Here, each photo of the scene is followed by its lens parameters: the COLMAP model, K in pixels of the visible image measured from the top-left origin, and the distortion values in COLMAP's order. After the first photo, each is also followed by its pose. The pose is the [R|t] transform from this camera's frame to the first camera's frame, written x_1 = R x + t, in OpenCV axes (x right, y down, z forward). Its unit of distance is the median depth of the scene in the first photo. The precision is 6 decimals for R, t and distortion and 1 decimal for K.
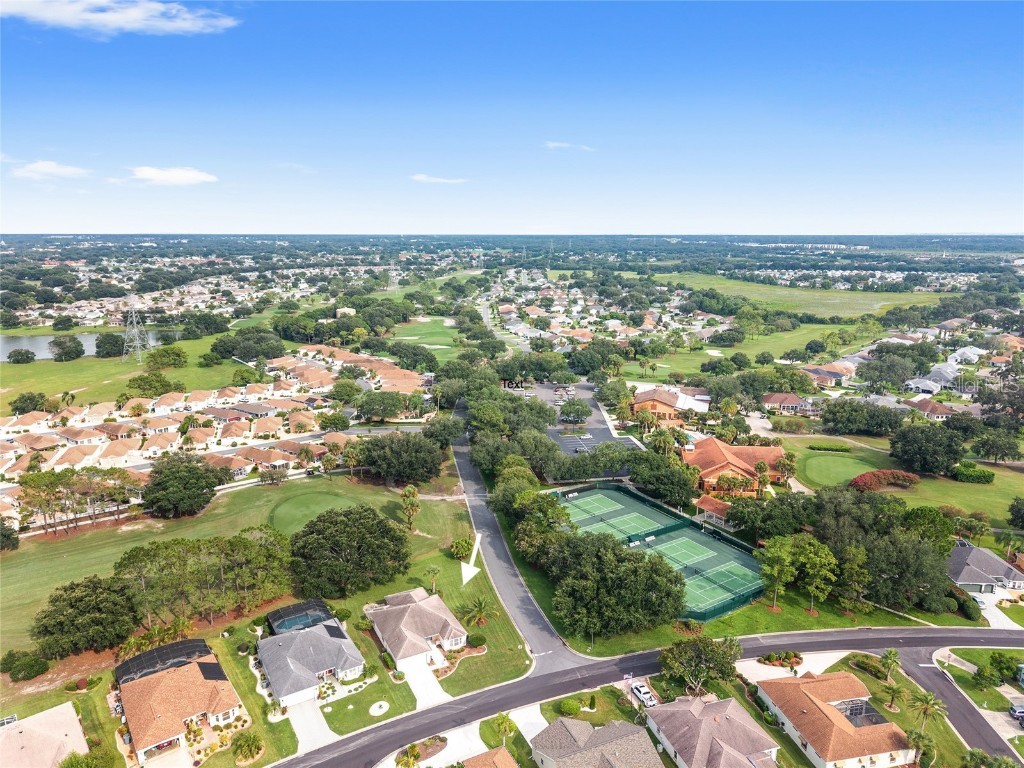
lens RADIAL K [[696.3, 0, 512.0], [0, 696.3, 384.0], [0, 0, 1]] dist [0.050471, -0.067875]
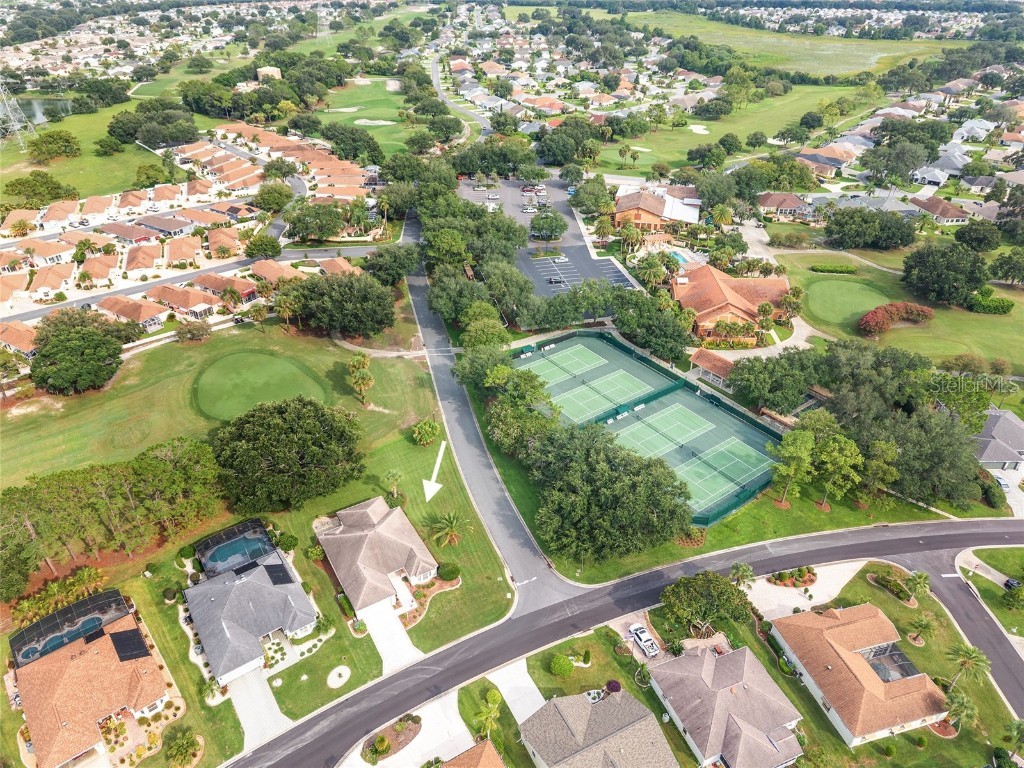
lens RADIAL K [[685.6, 0, 512.0], [0, 685.6, 384.0], [0, 0, 1]] dist [0.017521, -0.012560]
pose [[0.997949, -0.029598, 0.056752, -0.007825], [0.008132, 0.938106, 0.346254, -0.077961], [-0.063488, -0.345082, 0.936423, 0.160001]]
